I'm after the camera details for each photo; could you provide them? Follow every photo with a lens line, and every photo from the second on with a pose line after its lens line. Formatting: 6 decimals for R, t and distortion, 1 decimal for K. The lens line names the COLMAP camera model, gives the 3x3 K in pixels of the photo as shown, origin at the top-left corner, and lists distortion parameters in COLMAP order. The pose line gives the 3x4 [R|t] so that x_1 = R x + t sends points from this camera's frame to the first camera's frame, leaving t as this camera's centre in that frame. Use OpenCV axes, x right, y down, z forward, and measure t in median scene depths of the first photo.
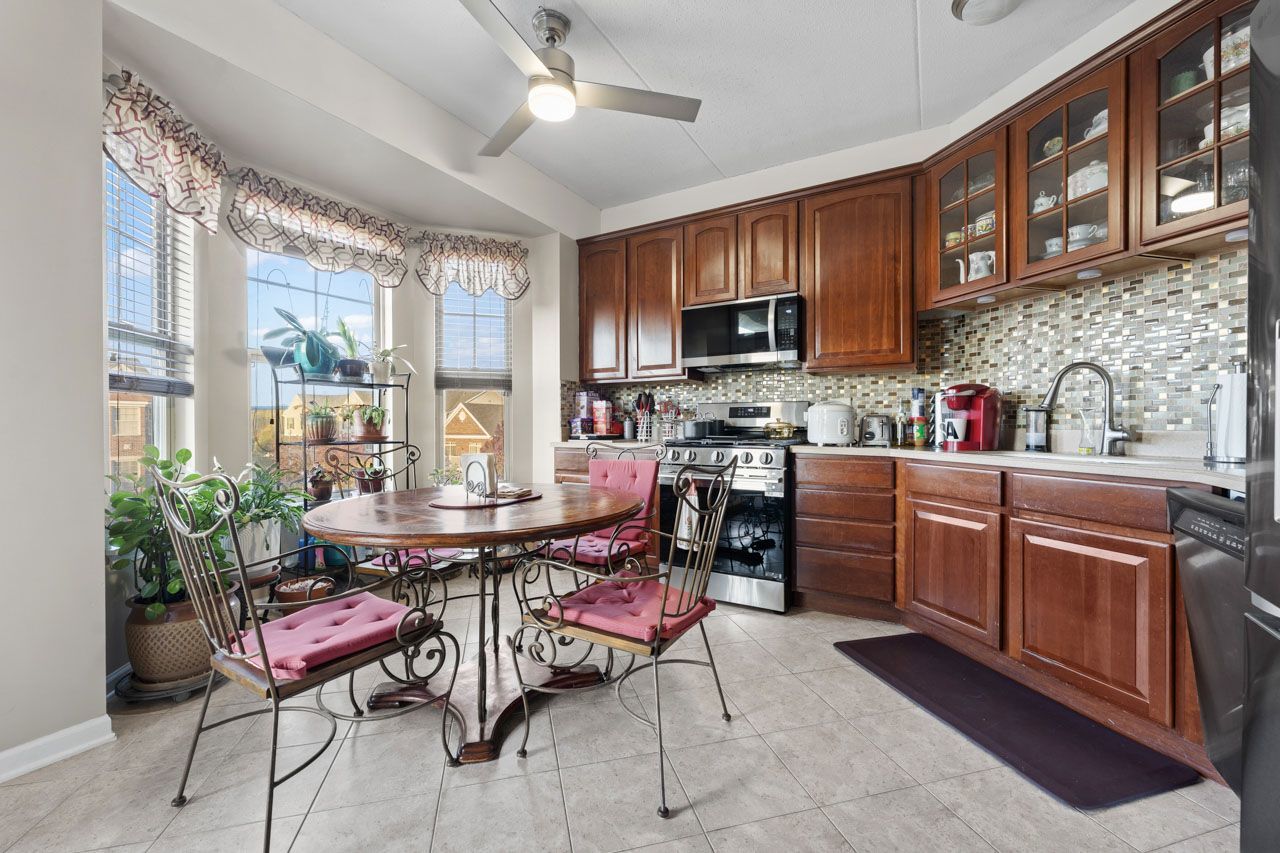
lens RADIAL K [[536.1, 0, 640.0], [0, 536.1, 426.5], [0, 0, 1]] dist [-0.000950, -0.000193]
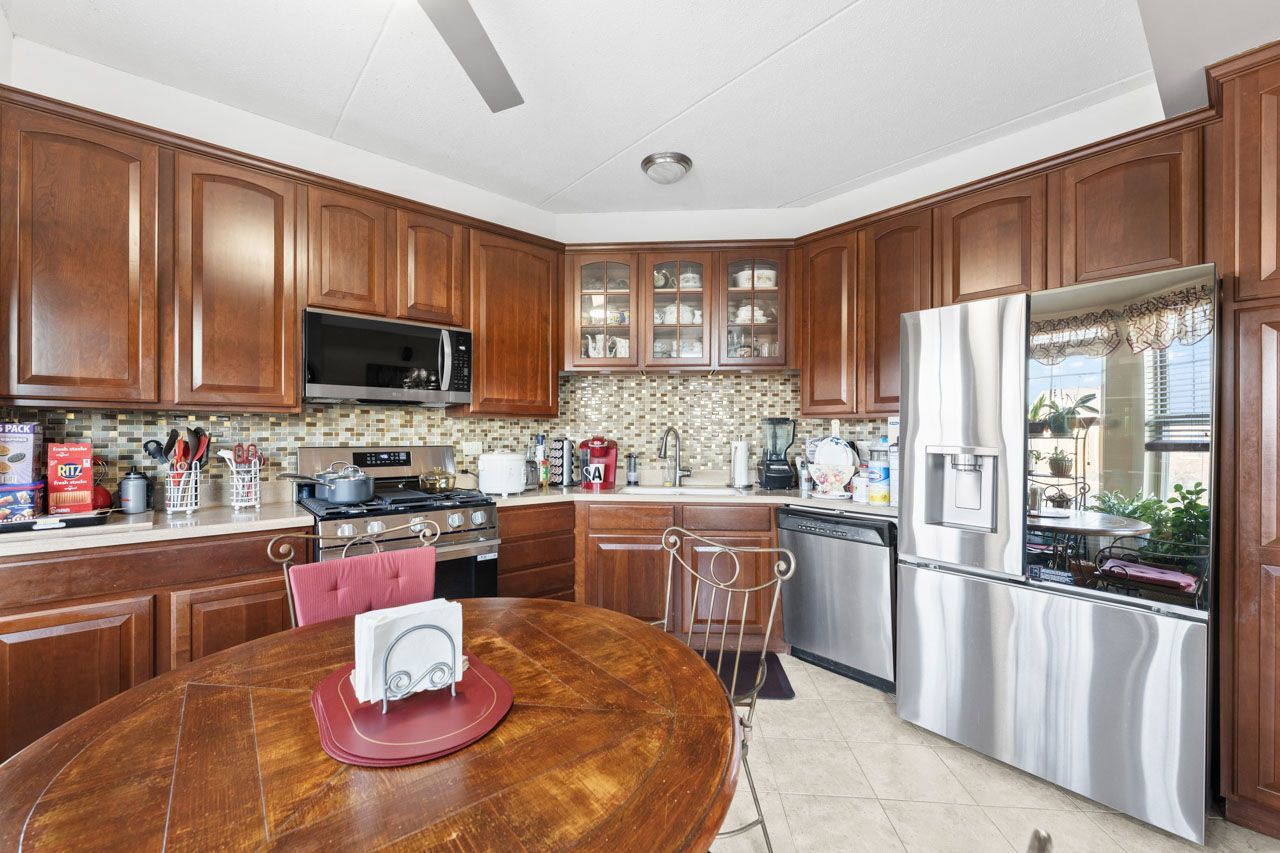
lens RADIAL K [[536.1, 0, 640.0], [0, 536.1, 426.5], [0, 0, 1]] dist [-0.000950, -0.000193]
pose [[0.288694, 0.014676, 0.957309, -0.580730], [-0.002240, 0.999890, -0.014653, -0.084525], [-0.957419, 0.002086, 0.288695, 0.545075]]
